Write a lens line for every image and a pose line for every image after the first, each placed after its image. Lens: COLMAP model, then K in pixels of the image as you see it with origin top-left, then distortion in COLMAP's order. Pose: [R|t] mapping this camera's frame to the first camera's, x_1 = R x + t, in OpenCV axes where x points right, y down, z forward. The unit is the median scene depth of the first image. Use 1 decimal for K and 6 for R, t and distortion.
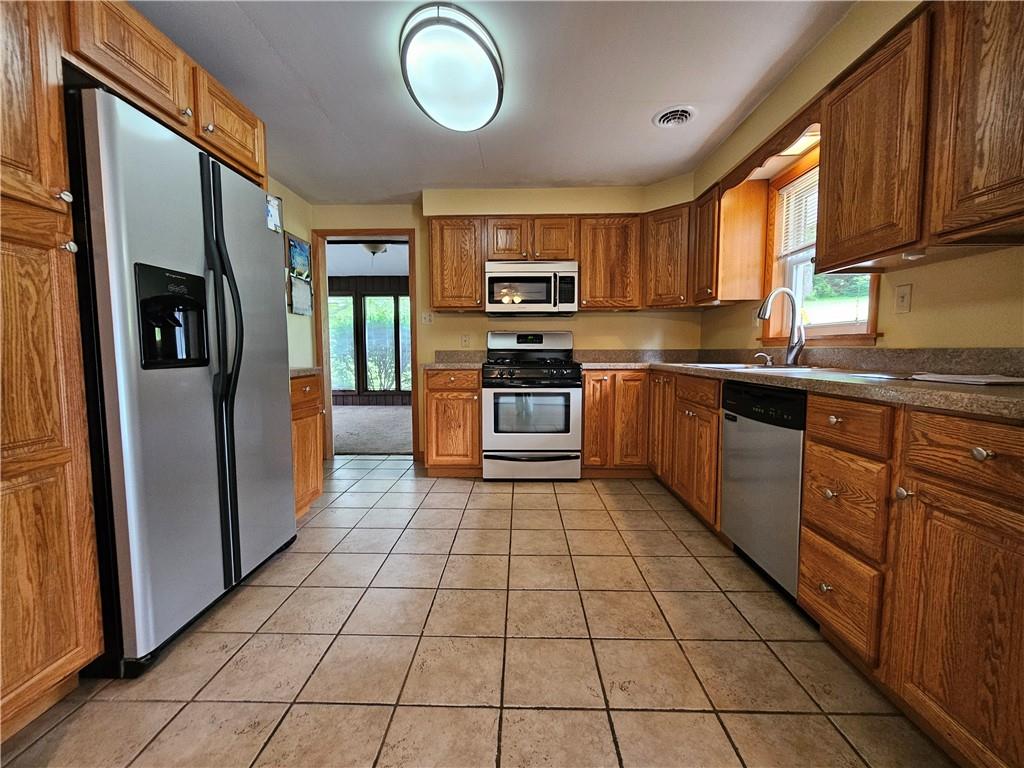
lens RADIAL K [[423.3, 0, 511.6], [0, 423.3, 380.6], [0, 0, 1]] dist [0.000970, -0.000150]
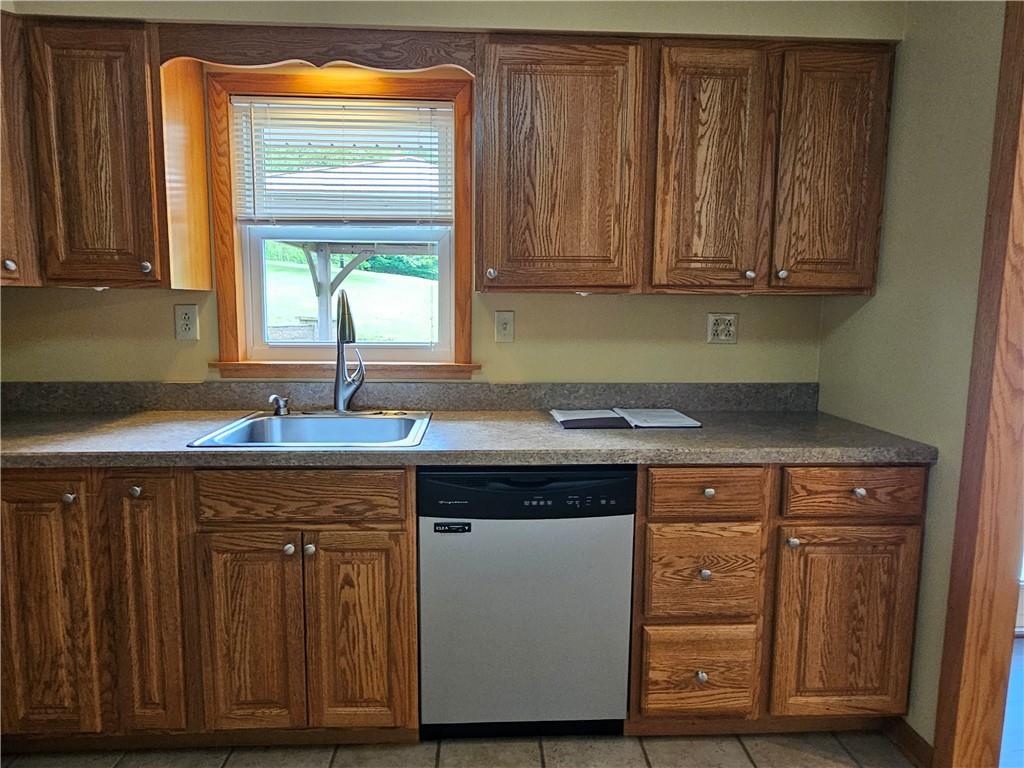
lens RADIAL K [[612.6, 0, 507.3], [0, 612.6, 376.8], [0, 0, 1]] dist [0.004741, -0.003716]
pose [[-0.069642, -0.114341, 0.990998, -0.186051], [0.063989, 0.990852, 0.118821, -0.132760], [-0.995518, 0.071688, -0.061689, 0.598479]]
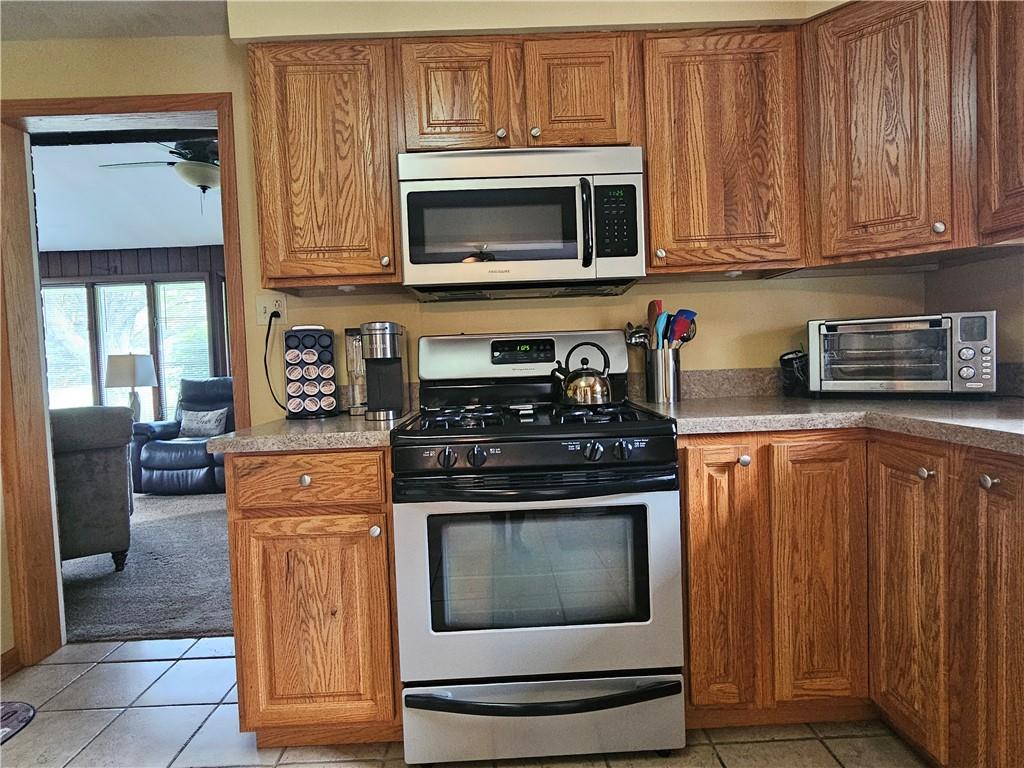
lens RADIAL K [[570.2, 0, 510.4], [0, 570.2, 377.0], [0, 0, 1]] dist [0.002982, -0.000148]
pose [[0.998778, -0.037372, 0.032344, 0.014623], [0.038507, 0.998637, -0.035219, -0.064232], [-0.030984, 0.036421, 0.998856, 0.528726]]
